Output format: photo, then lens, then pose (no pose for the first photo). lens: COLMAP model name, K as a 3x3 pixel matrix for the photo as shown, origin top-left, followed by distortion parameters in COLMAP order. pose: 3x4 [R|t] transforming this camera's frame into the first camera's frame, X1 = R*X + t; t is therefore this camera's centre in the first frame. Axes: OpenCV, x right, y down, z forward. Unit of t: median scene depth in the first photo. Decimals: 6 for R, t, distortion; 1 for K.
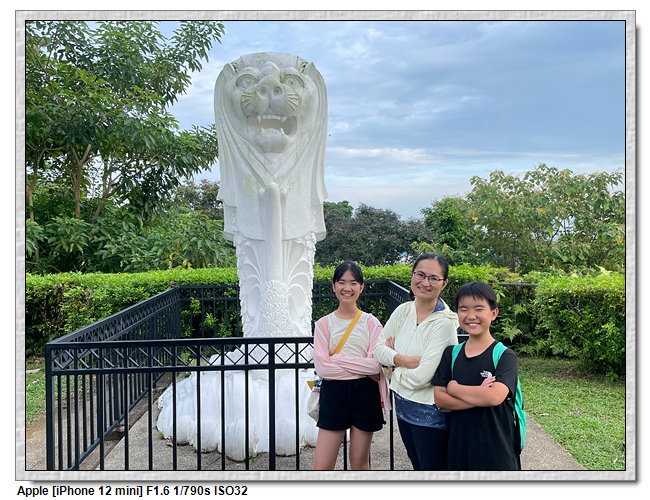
lens RADIAL K [[623.7, 0, 324.3], [0, 623.7, 245.4], [0, 0, 1]] dist [0.085883, 0.000000]
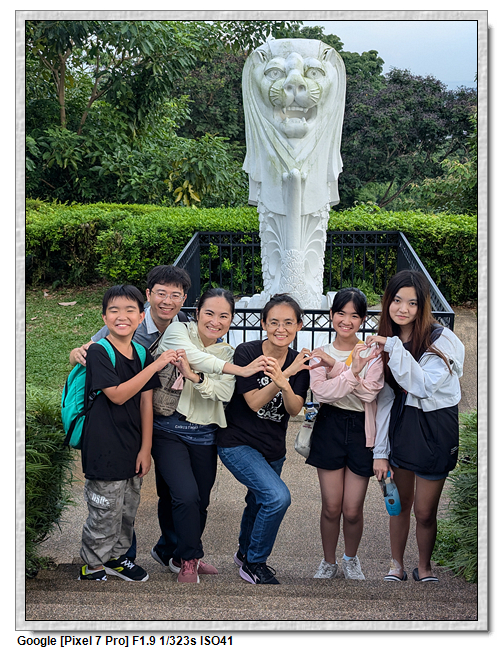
lens RADIAL K [[862.5, 0, 247.8], [0, 862.5, 323.4], [0, 0, 1]] dist [0.087889, 0.000000]
pose [[0.994576, 0.038124, -0.096775, -0.001241], [-0.013057, 0.968810, 0.247460, -0.140706], [0.103191, -0.244854, 0.964053, -0.417824]]
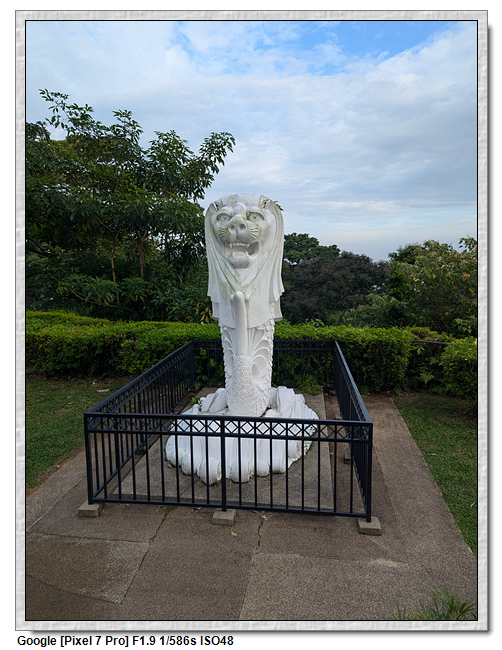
lens RADIAL K [[431.9, 0, 248.2], [0, 431.9, 325.7], [0, 0, 1]] dist [0.074319, -0.000700]
pose [[0.986282, 0.021264, -0.163693, 0.066419], [-0.001408, 0.992716, 0.120473, -0.090734], [0.165063, -0.118590, 0.979127, 0.007390]]
